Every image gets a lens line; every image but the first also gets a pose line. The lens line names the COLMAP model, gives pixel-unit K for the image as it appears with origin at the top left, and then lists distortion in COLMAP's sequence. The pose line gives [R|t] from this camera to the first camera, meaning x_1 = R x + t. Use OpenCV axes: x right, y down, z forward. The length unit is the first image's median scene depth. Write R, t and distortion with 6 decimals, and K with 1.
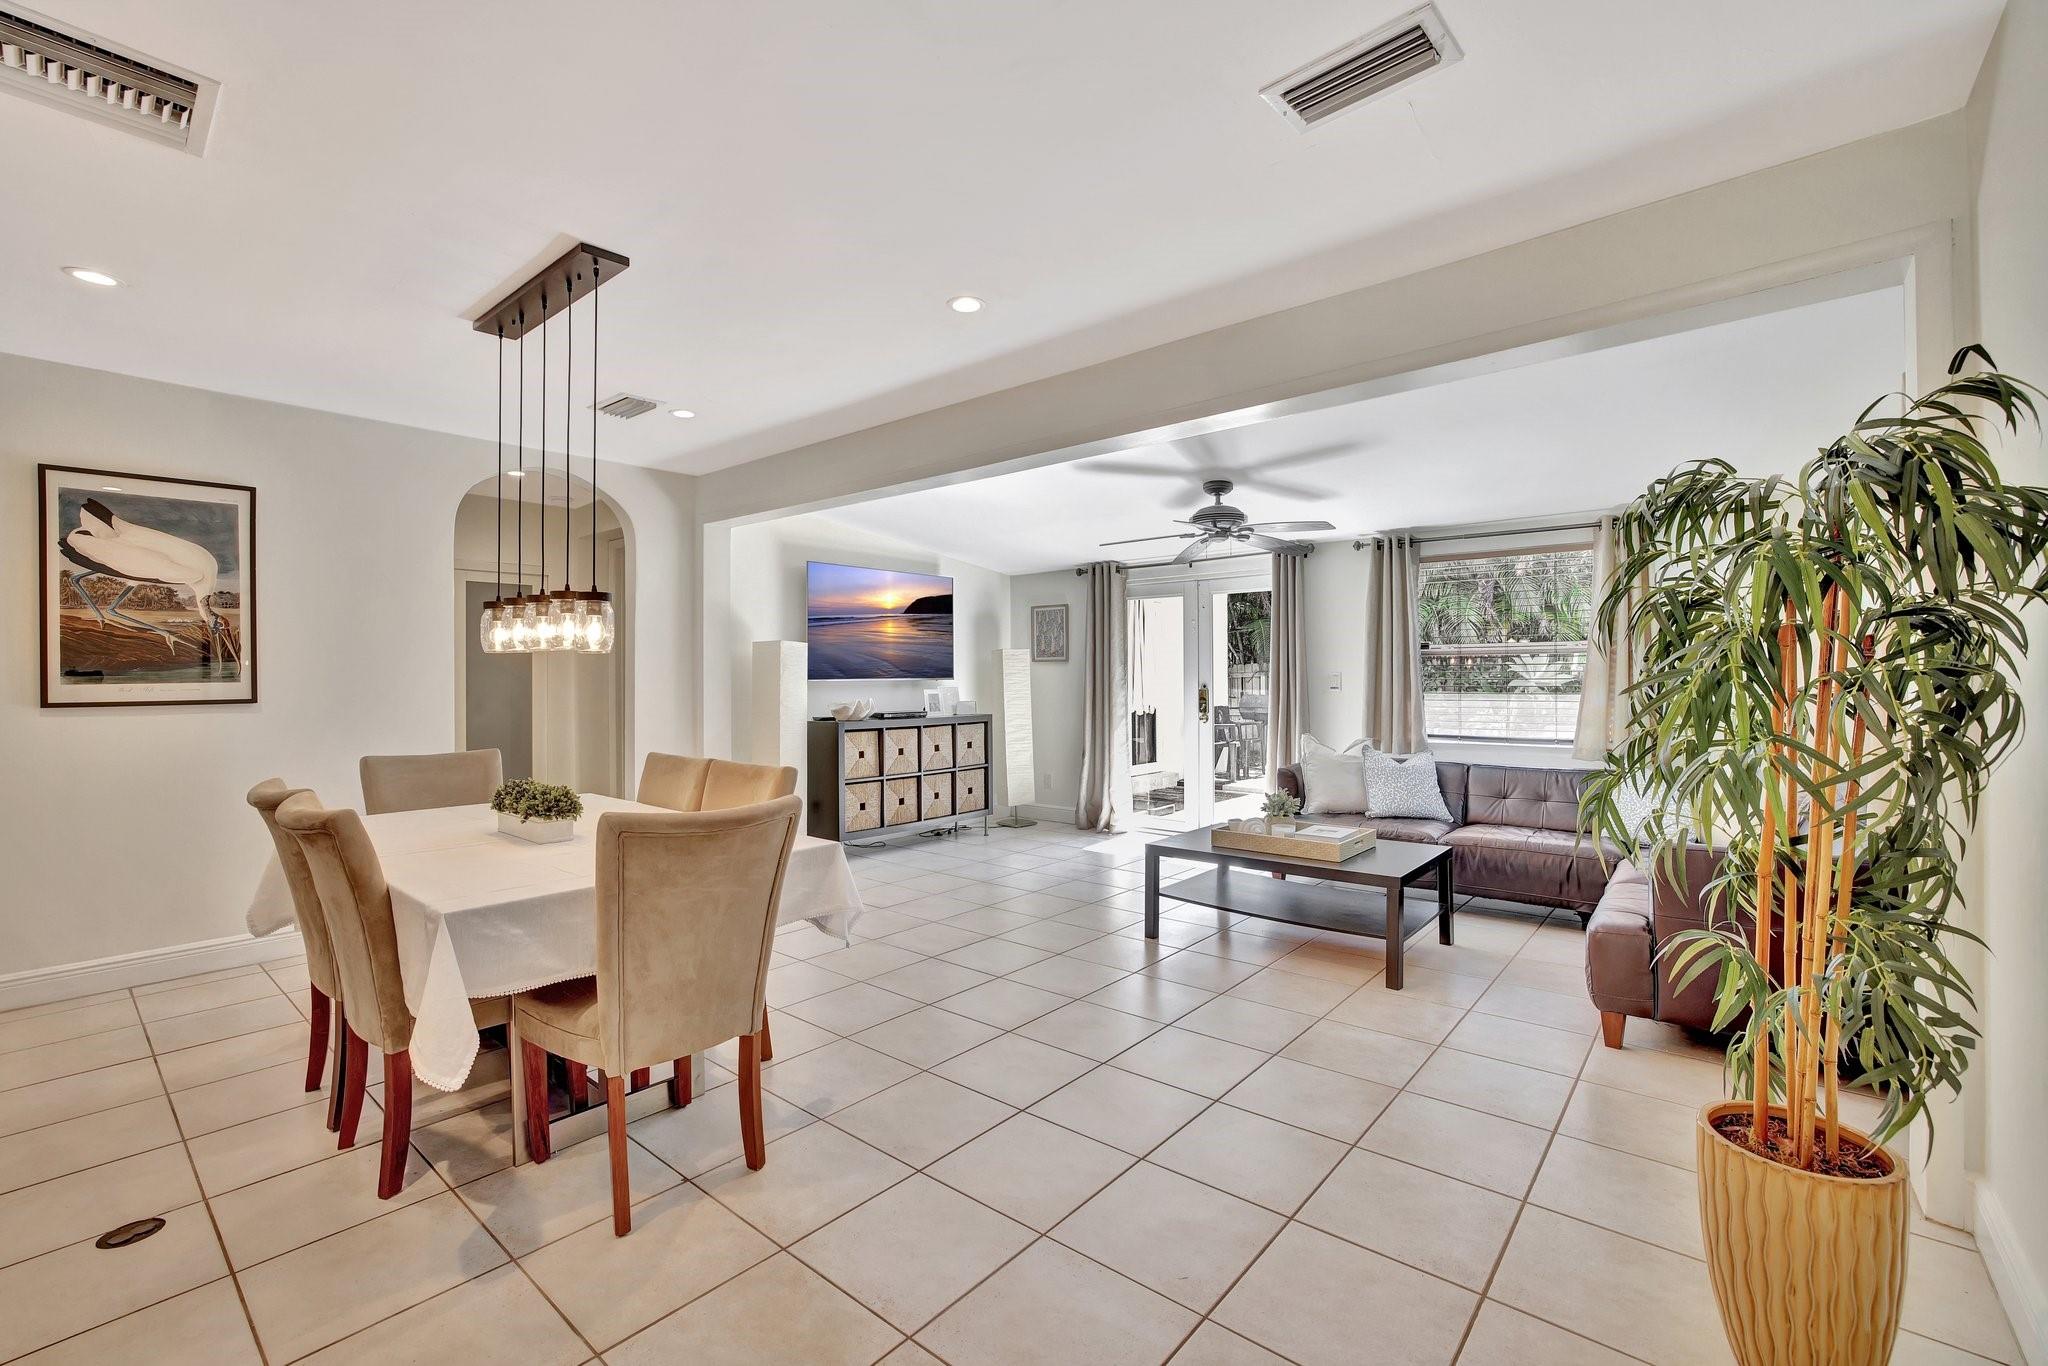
lens RADIAL K [[881.8, 0, 1018.2], [0, 881.8, 677.5], [0, 0, 1]] dist [-0.050357, 0.018408]
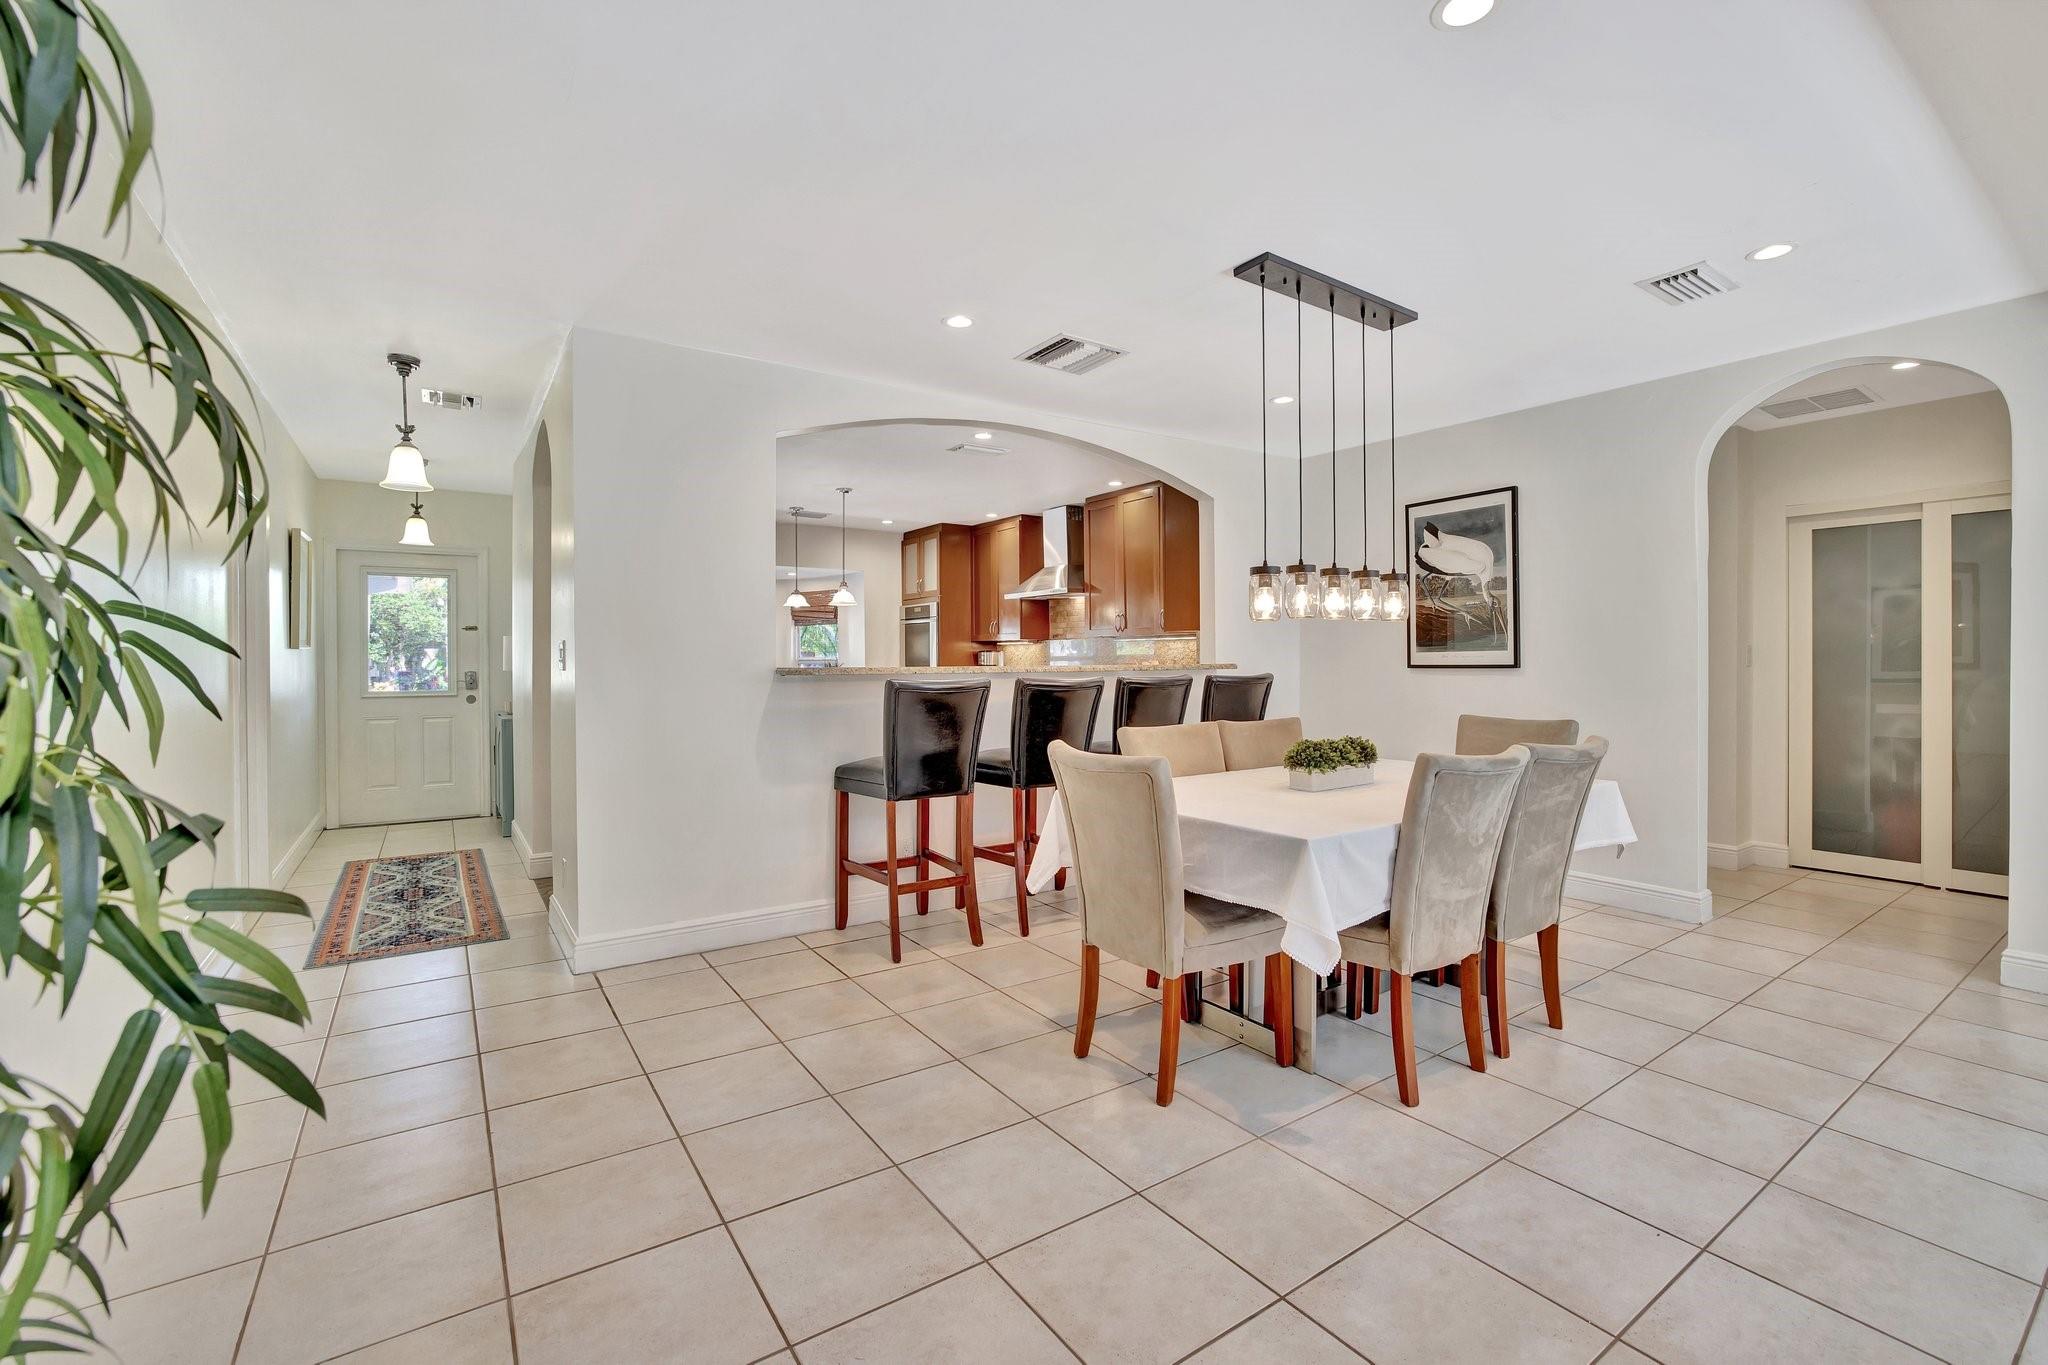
lens RADIAL K [[881.8, 0, 1018.2], [0, 881.8, 677.0], [0, 0, 1]] dist [-0.050357, 0.018408]
pose [[-0.272874, 0.024138, -0.961747, 0.287876], [0.007566, 0.999708, 0.022944, 0.005990], [0.962020, -0.001015, -0.272977, 0.423531]]
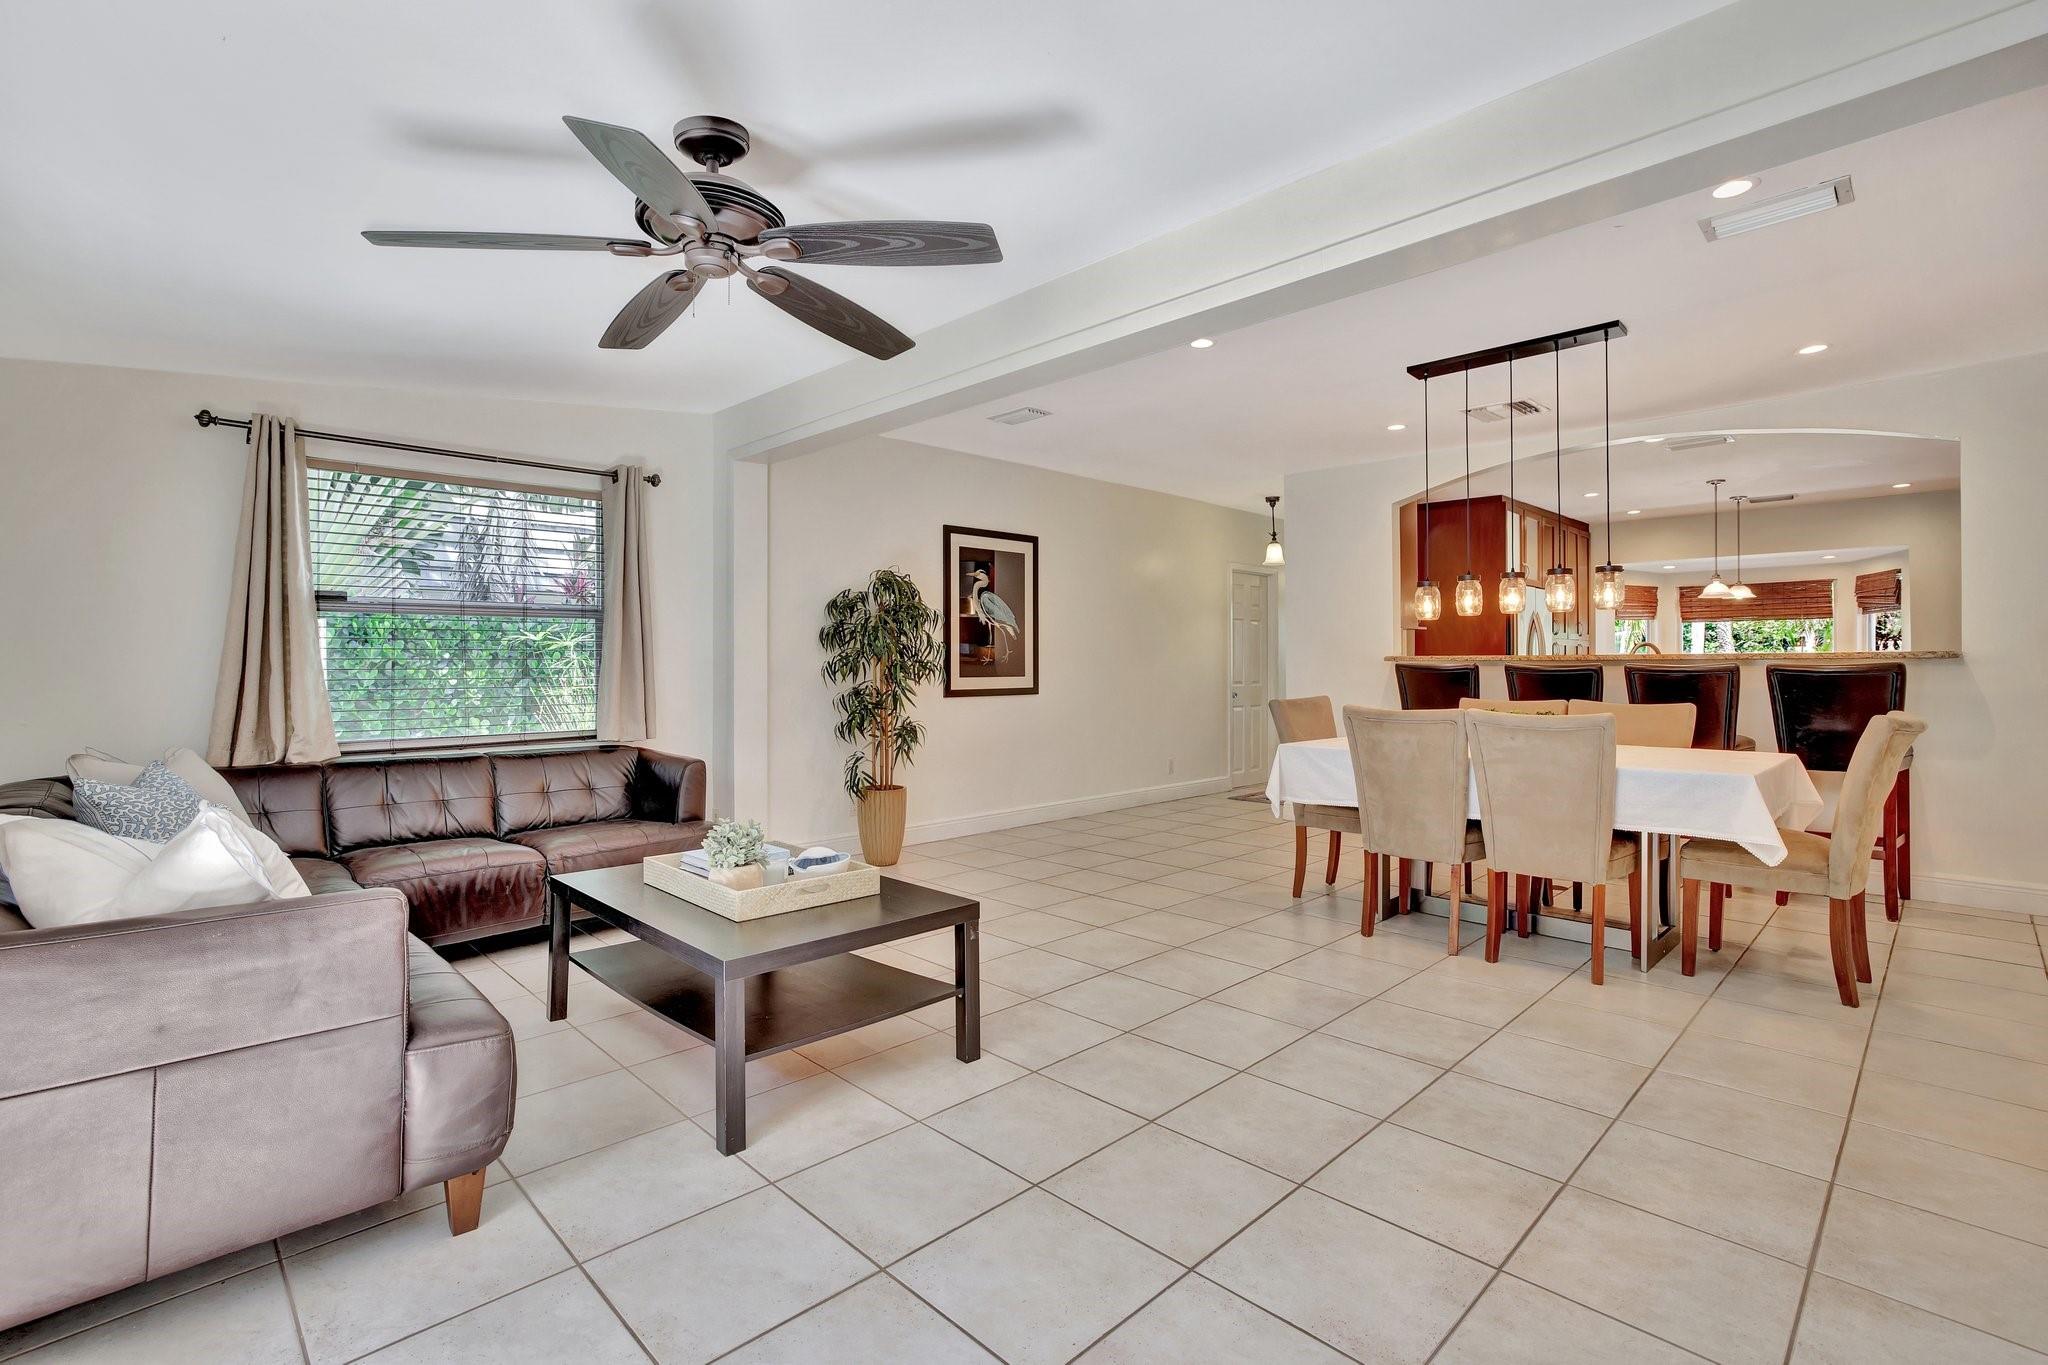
lens RADIAL K [[936.9, 0, 1029.1], [0, 936.9, 658.6], [0, 0, 1]] dist [-0.001162, -0.000031]
pose [[-0.996728, 0.005364, 0.080645, 0.044234], [0.004788, 0.999962, -0.007331, 0.020957], [-0.080681, -0.006921, -0.996716, 1.166905]]
